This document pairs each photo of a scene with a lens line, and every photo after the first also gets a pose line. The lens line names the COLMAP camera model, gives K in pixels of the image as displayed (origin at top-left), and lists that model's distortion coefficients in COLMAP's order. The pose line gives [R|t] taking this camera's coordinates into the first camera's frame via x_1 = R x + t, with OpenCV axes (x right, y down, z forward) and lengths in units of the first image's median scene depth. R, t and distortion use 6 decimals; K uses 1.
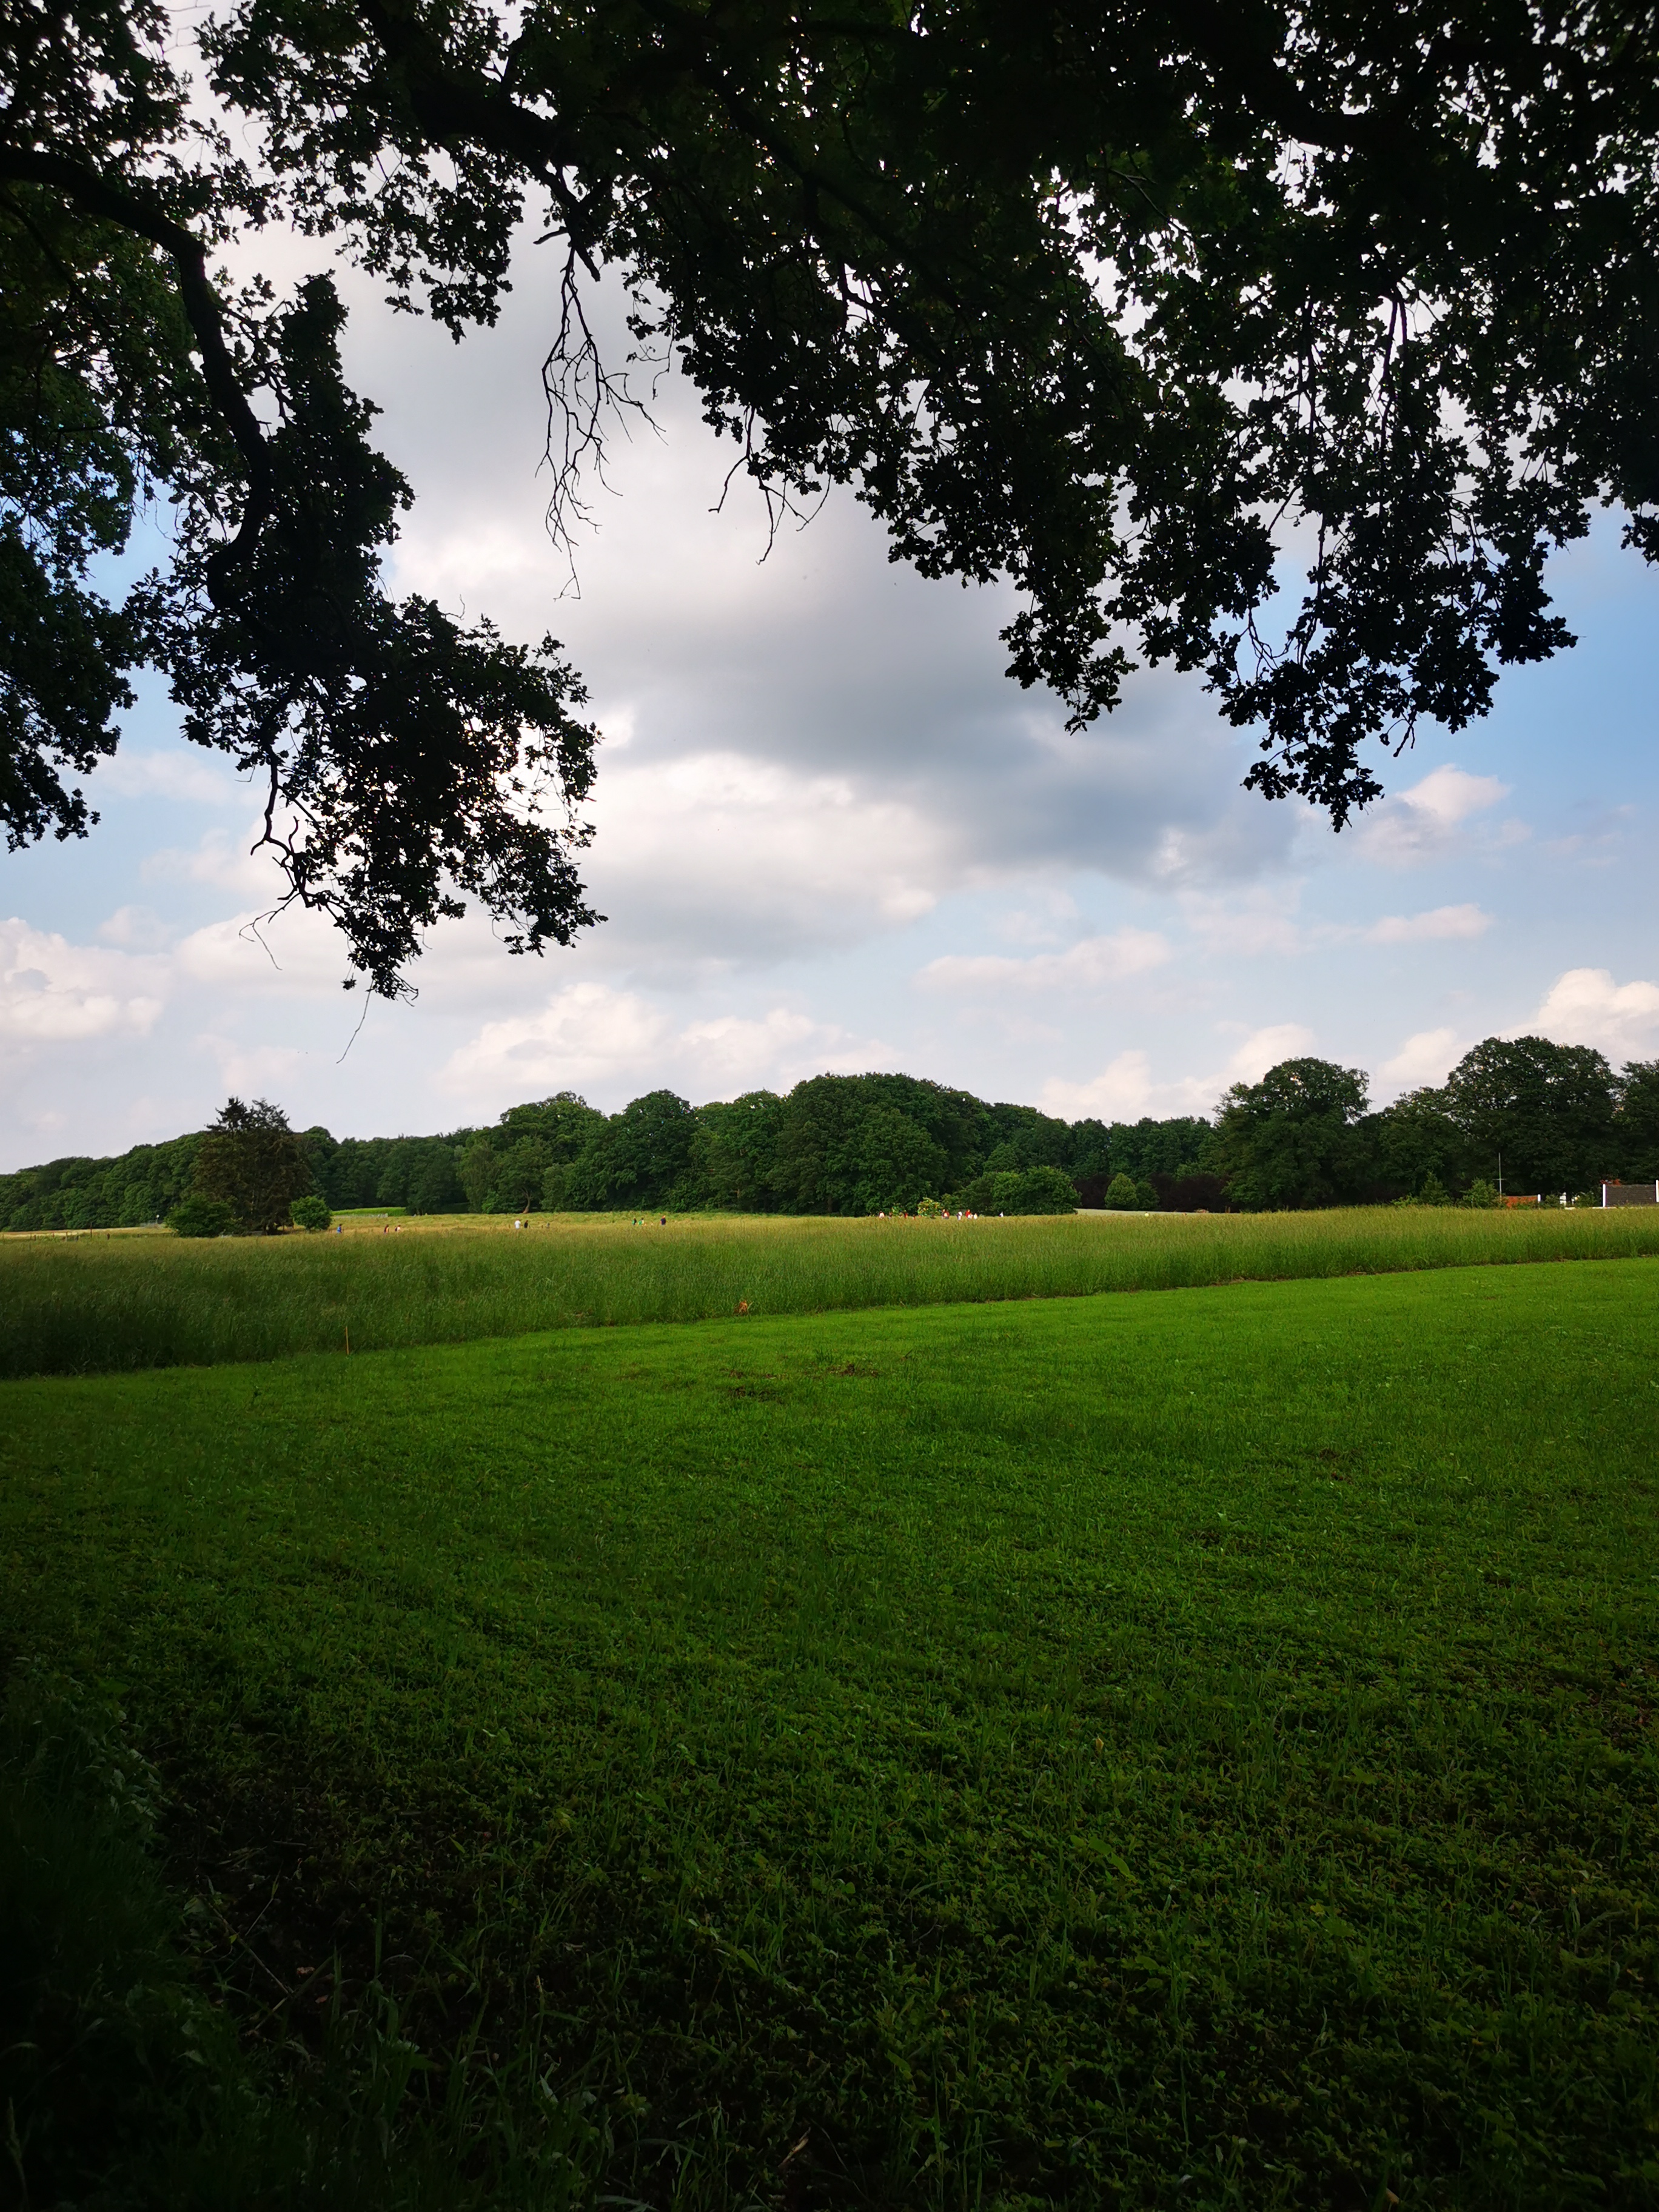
lens RADIAL K [[1847.1, 0, 826.2], [0, 1847.1, 1111.3], [0, 0, 1]] dist [-0.002893, 0.000425]
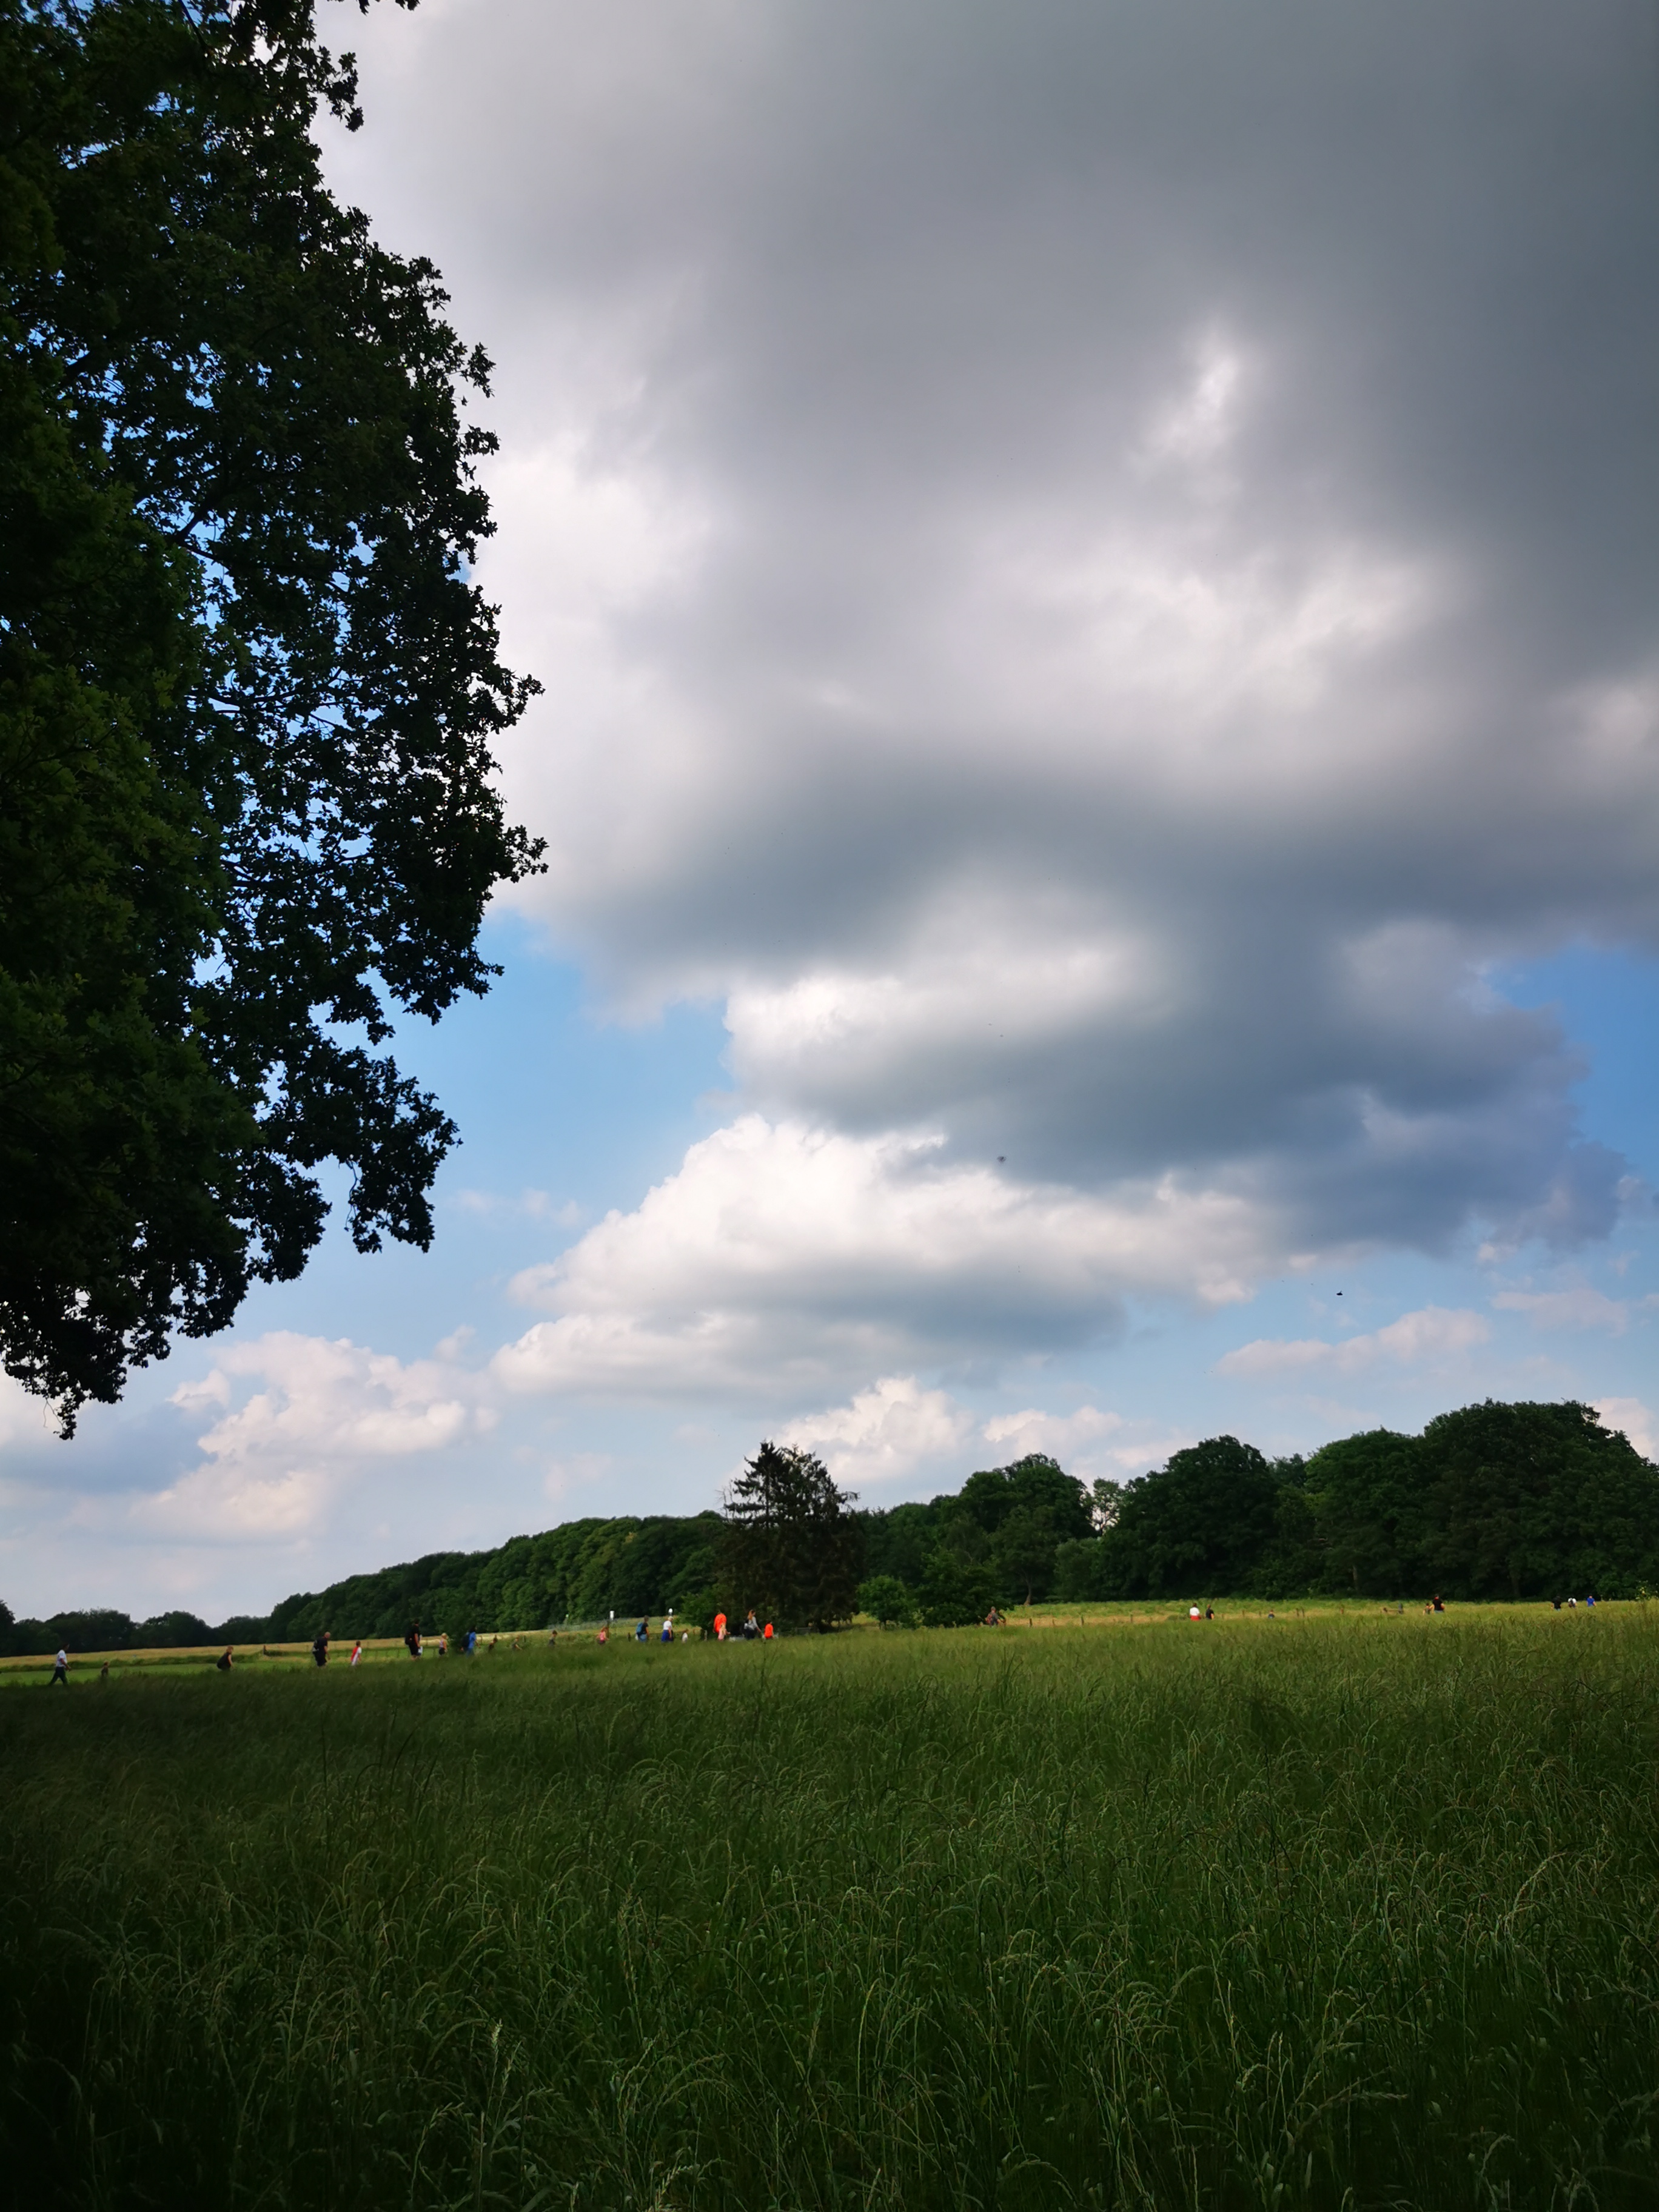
lens RADIAL K [[1590.2, 0, 886.2], [0, 1590.2, 1049.5], [0, 0, 1]] dist [0.020071, 0.005919]
pose [[0.995695, -0.041247, -0.083012, -0.170341], [0.016176, 0.959120, -0.282537, 0.019594], [0.091272, 0.279978, 0.955658, 0.272910]]
